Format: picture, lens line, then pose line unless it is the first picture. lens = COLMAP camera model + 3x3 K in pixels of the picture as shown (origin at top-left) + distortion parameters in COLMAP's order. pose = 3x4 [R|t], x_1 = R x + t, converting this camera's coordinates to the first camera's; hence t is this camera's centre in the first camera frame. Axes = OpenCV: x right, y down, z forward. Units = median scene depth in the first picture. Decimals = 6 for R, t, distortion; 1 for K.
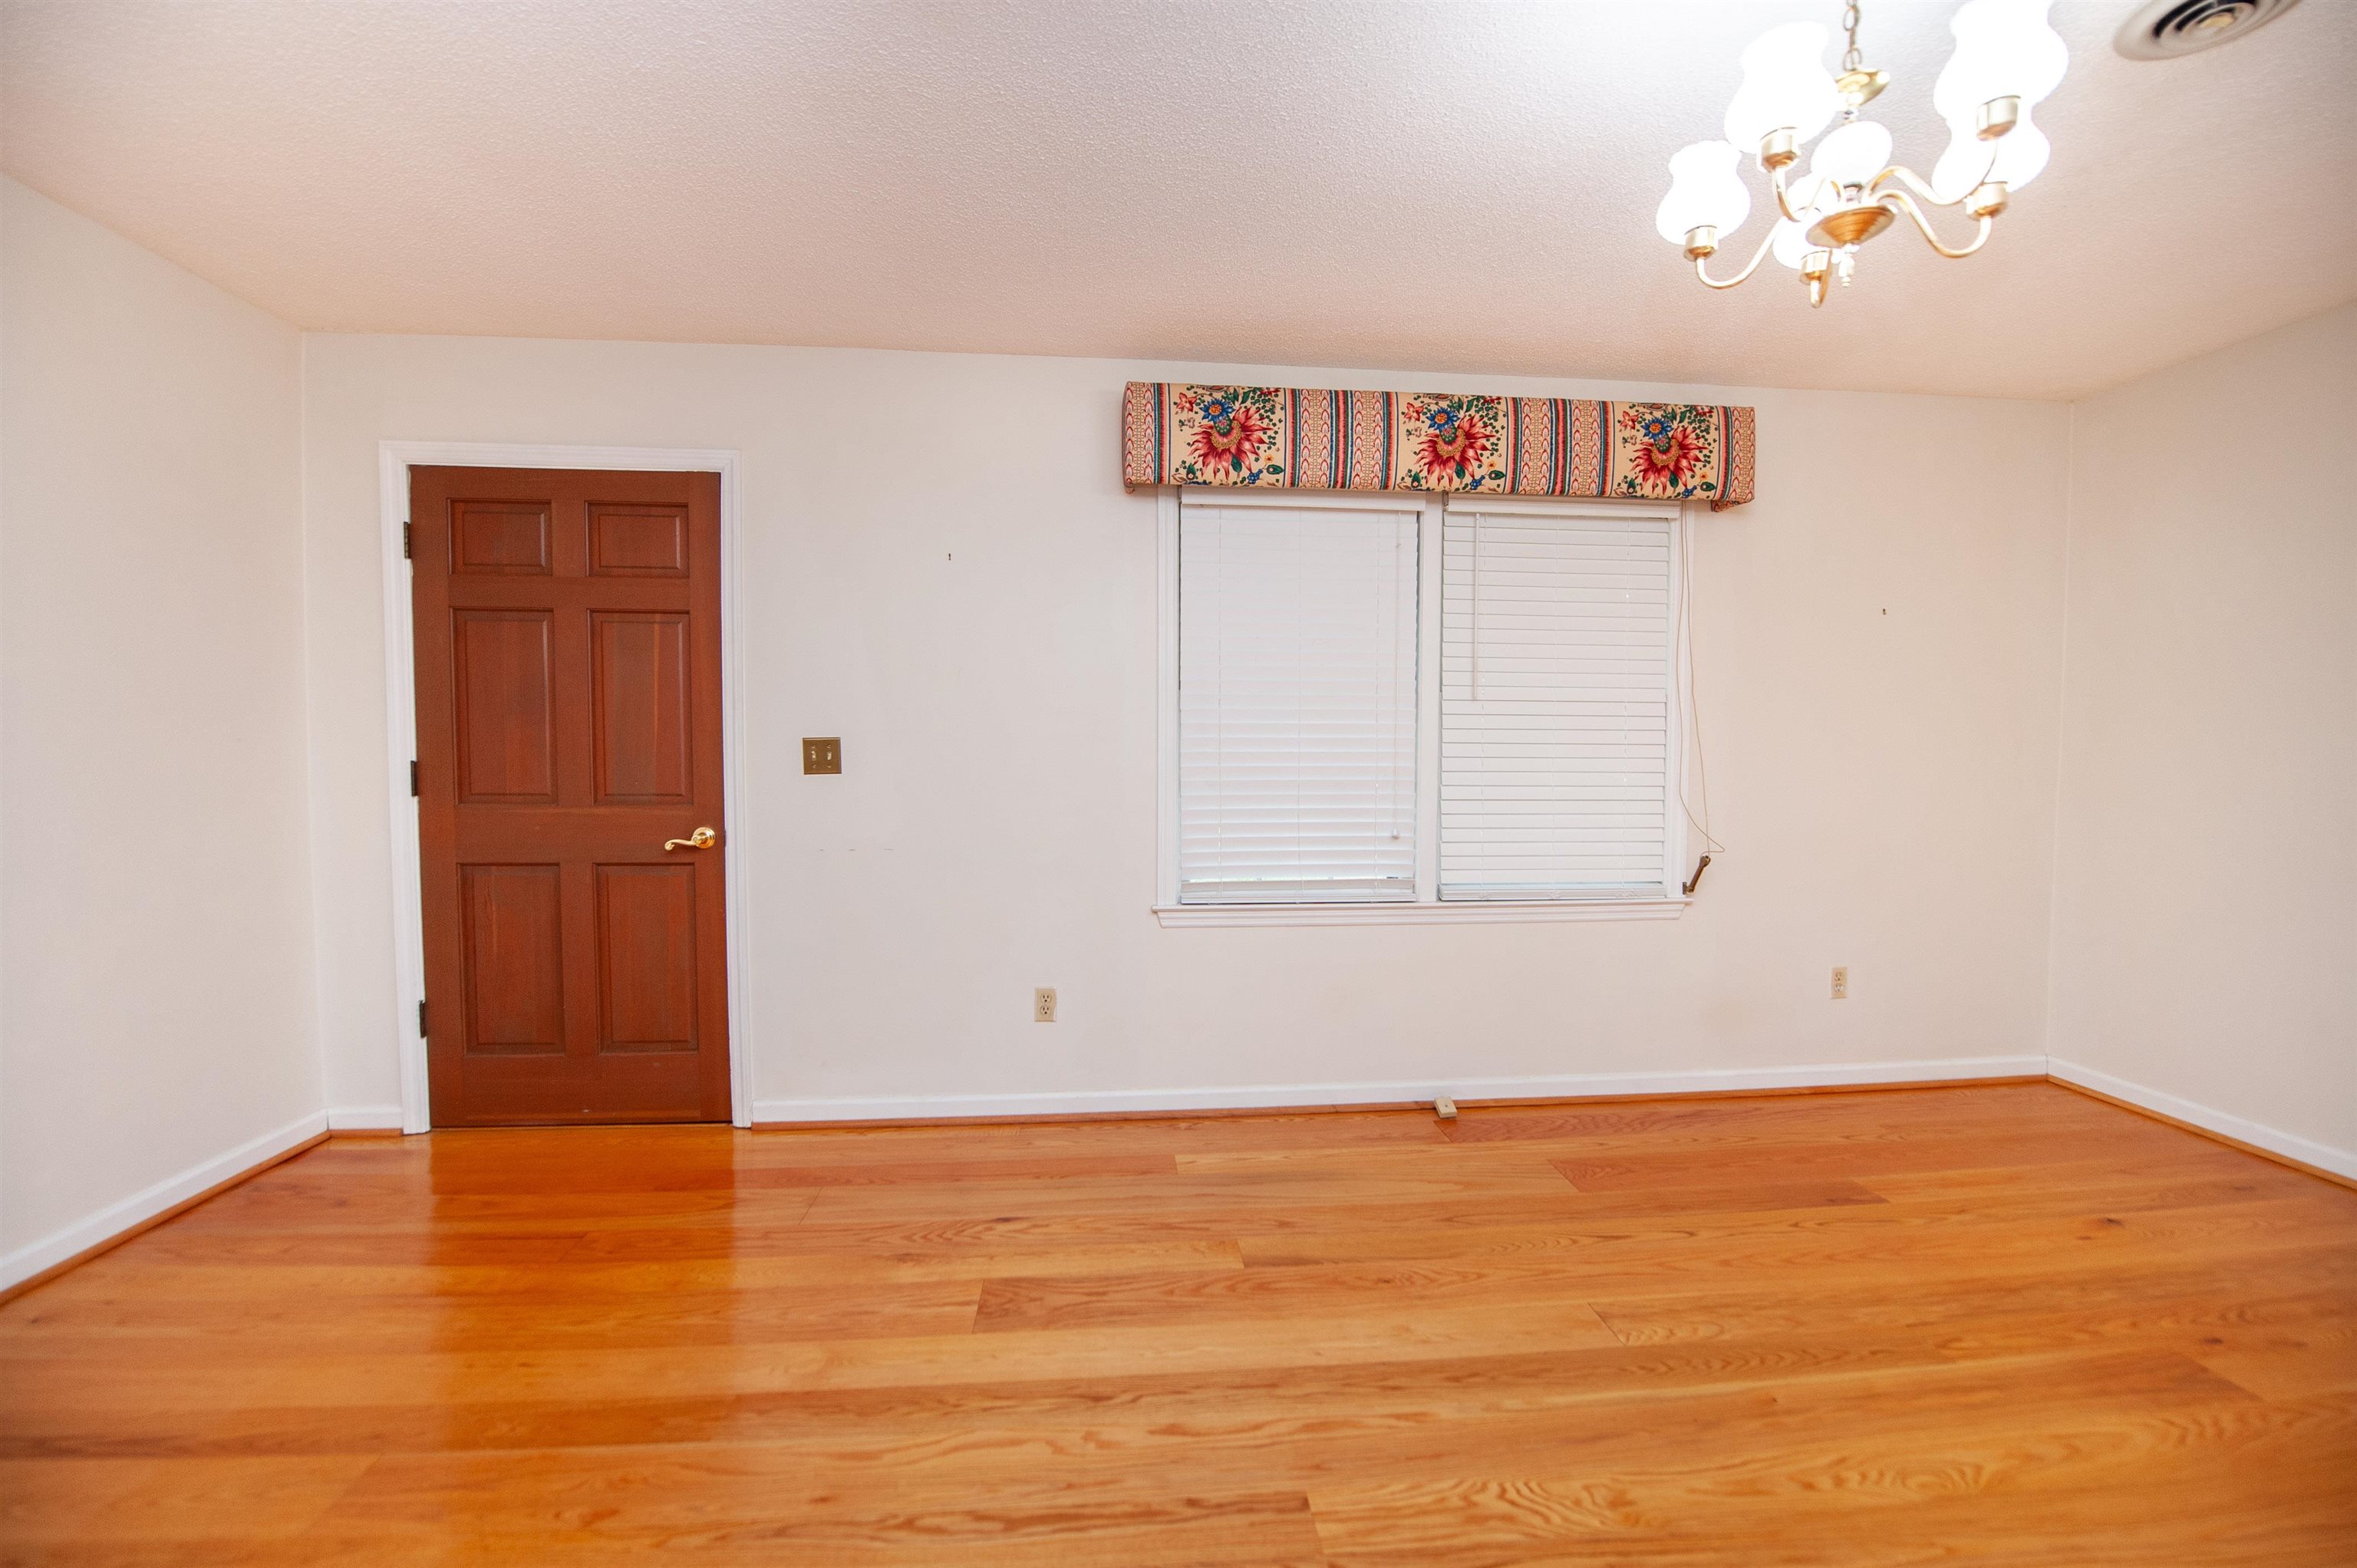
lens RADIAL K [[945.7, 0, 1187.4], [0, 945.7, 790.4], [0, 0, 1]] dist [-0.016360, -0.004522]
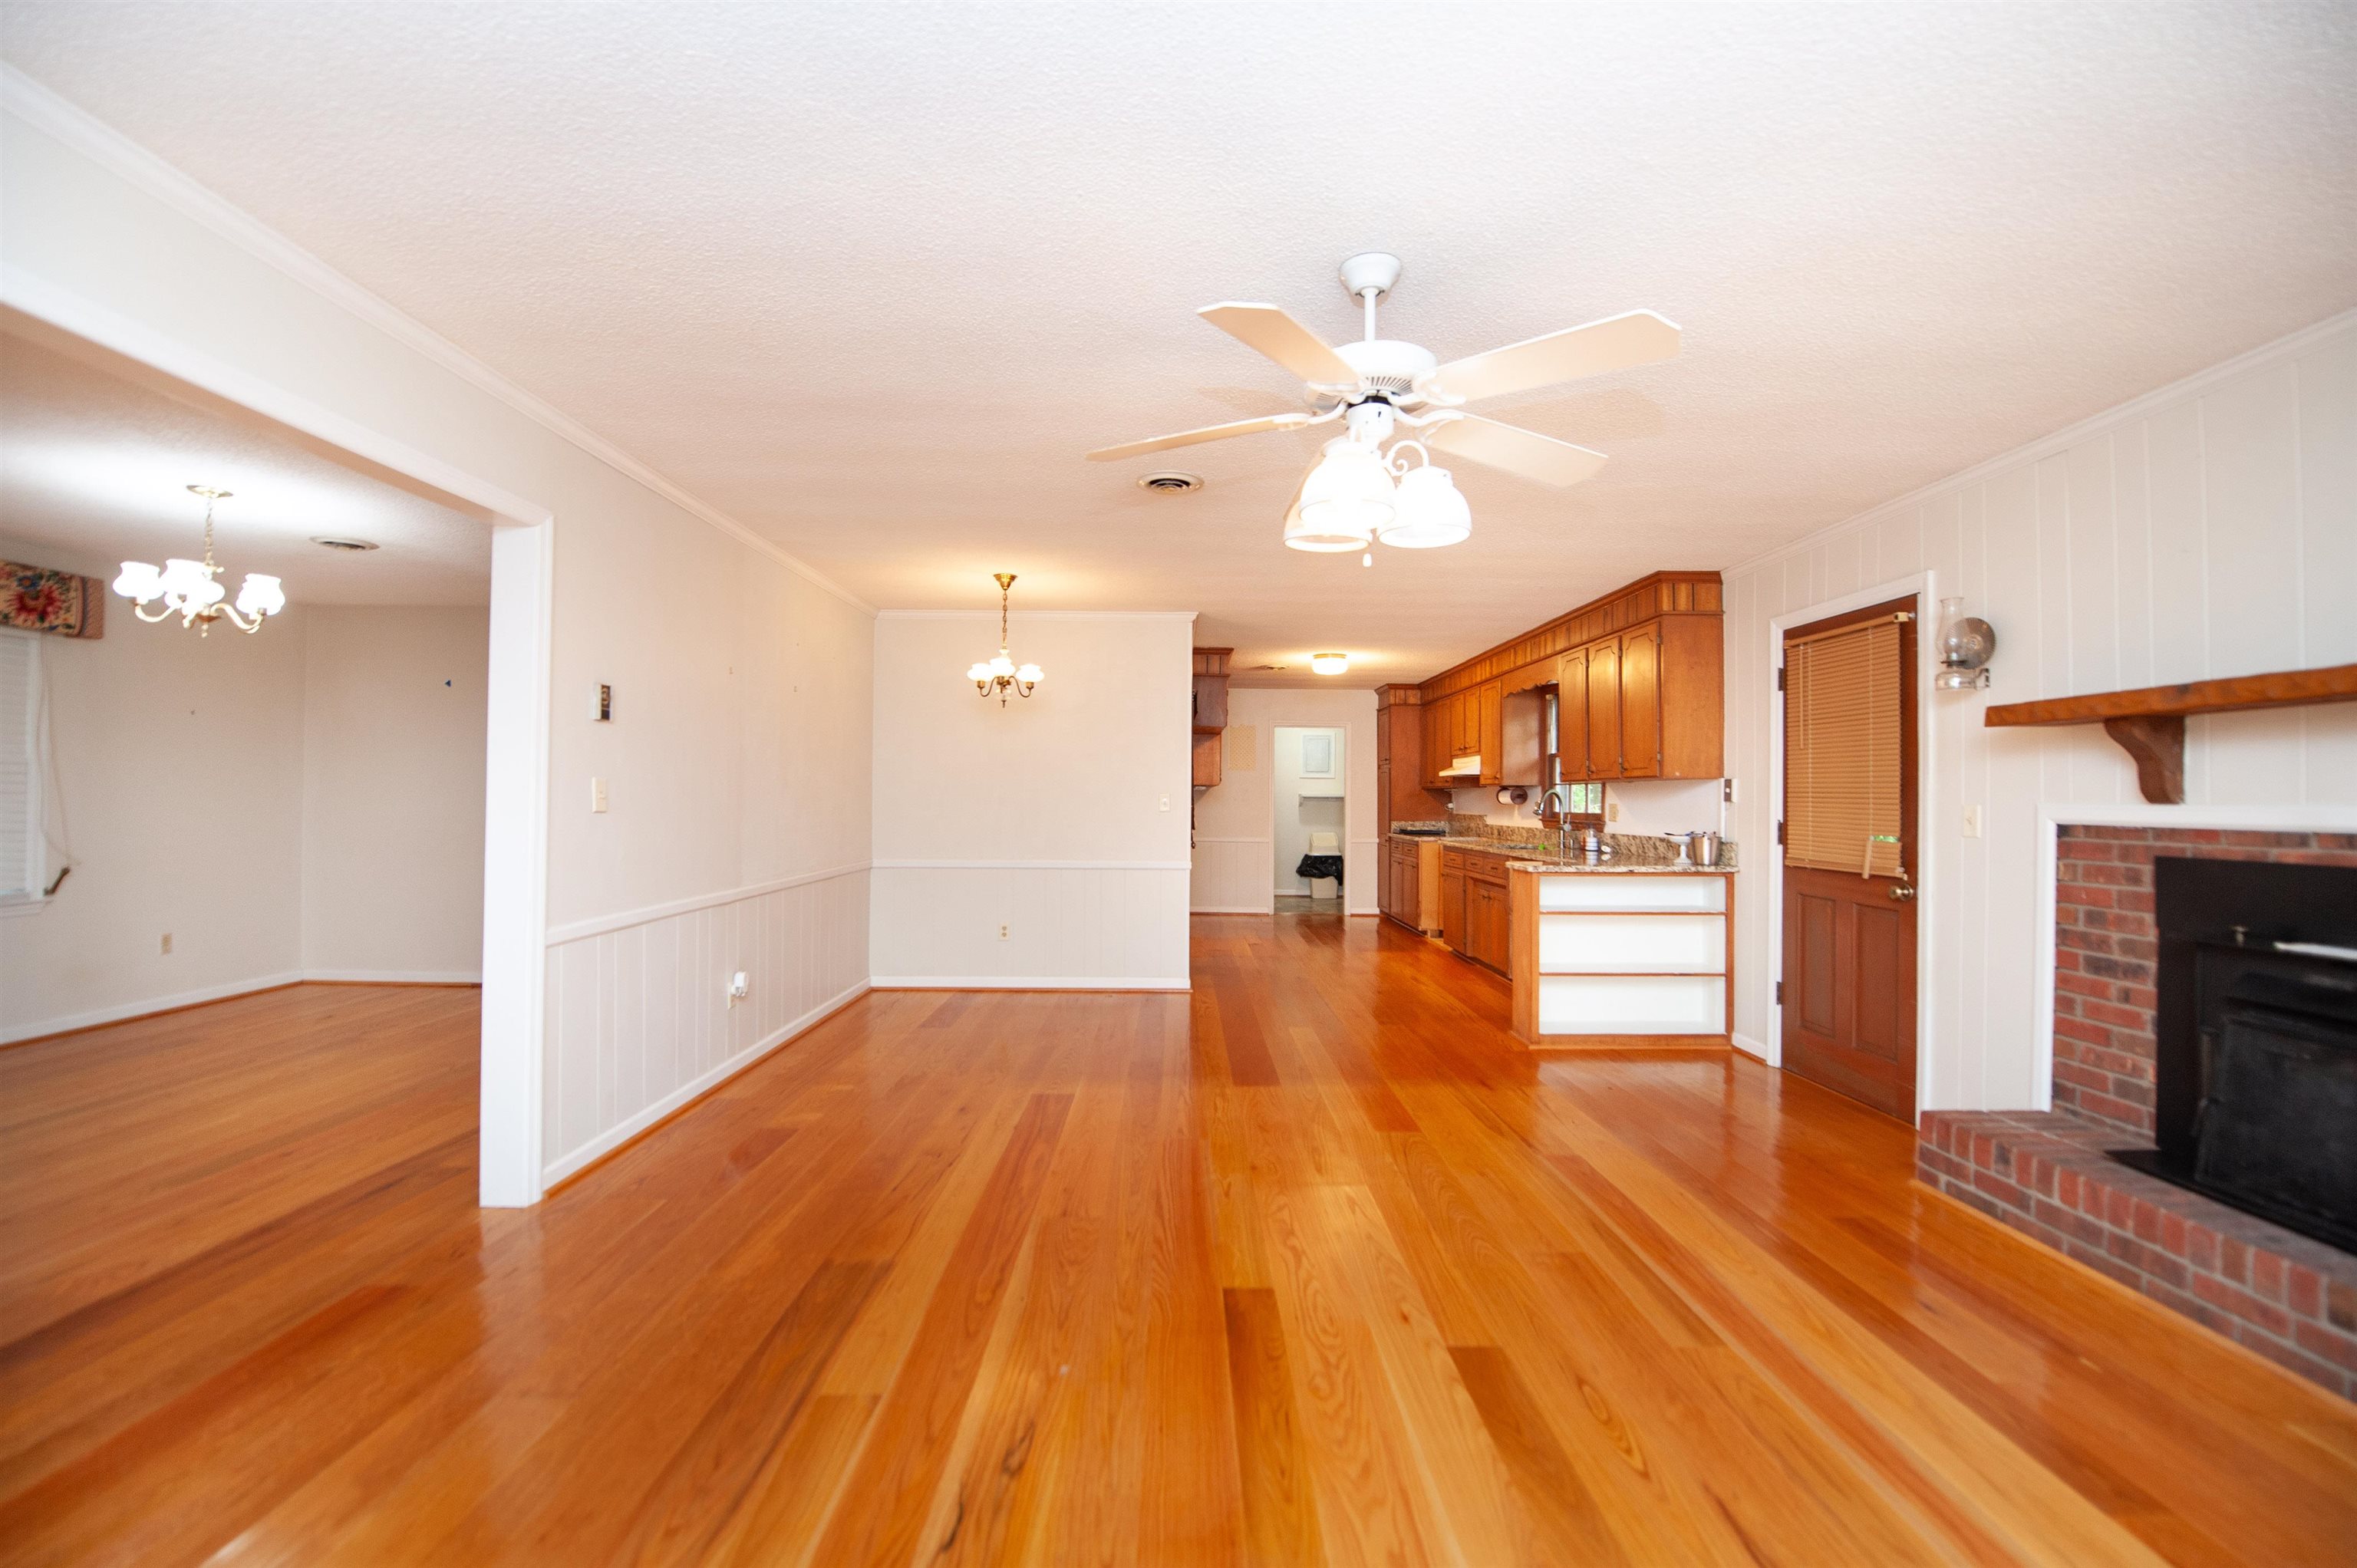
lens RADIAL K [[942.0, 0, 1186.2], [0, 942.0, 789.3], [0, 0, 1]] dist [-0.013997, -0.005072]
pose [[0.082011, 0.007693, 0.996602, -0.826251], [0.028852, 0.999533, -0.010090, 0.010873], [-0.996214, 0.029581, 0.081751, -0.991922]]
